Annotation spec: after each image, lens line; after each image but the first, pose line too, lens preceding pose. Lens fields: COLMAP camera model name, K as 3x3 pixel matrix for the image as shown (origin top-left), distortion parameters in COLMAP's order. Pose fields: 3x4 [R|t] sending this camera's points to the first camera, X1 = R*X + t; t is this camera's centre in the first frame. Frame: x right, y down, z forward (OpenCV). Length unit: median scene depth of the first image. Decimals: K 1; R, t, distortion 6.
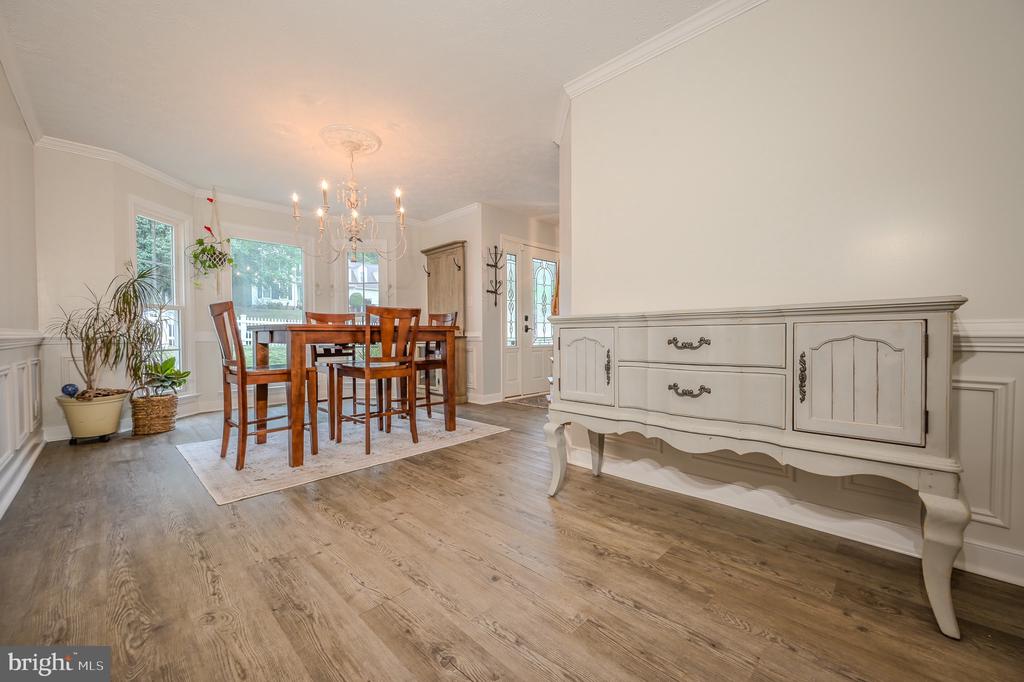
lens RADIAL K [[407.0, 0, 514.9], [0, 407.0, 338.4], [0, 0, 1]] dist [-0.002703, 0.000543]
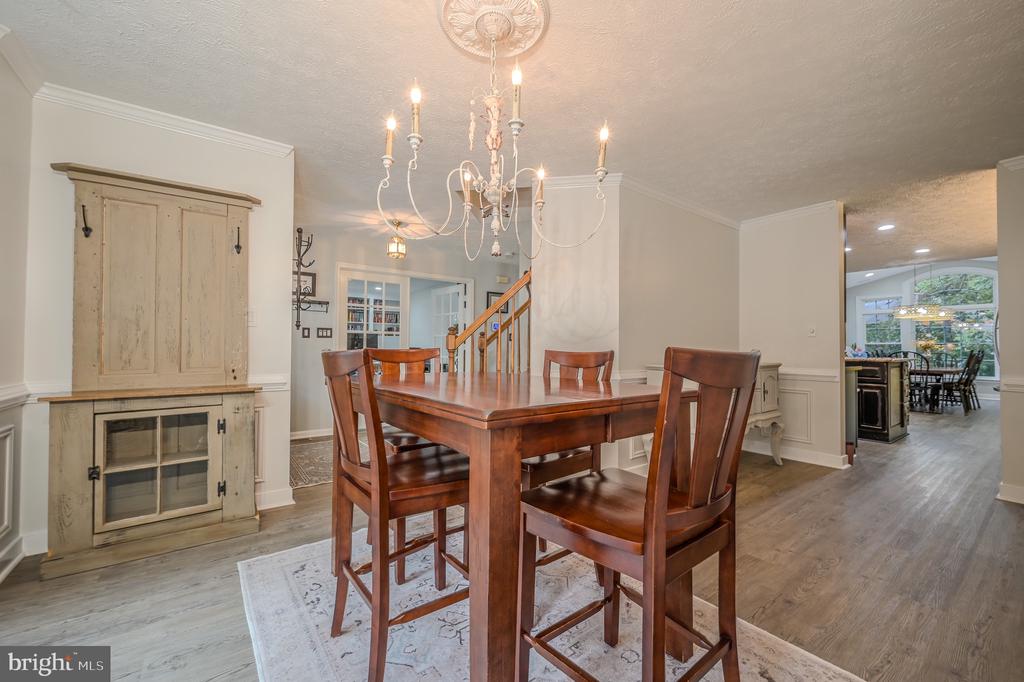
lens RADIAL K [[407.0, 0, 509.8], [0, 407.0, 343.8], [0, 0, 1]] dist [-0.002703, 0.000543]
pose [[0.165723, 0.012249, 0.986096, -1.685749], [0.000317, 0.999922, -0.012474, -0.146108], [-0.986172, 0.002380, 0.165706, 1.704045]]
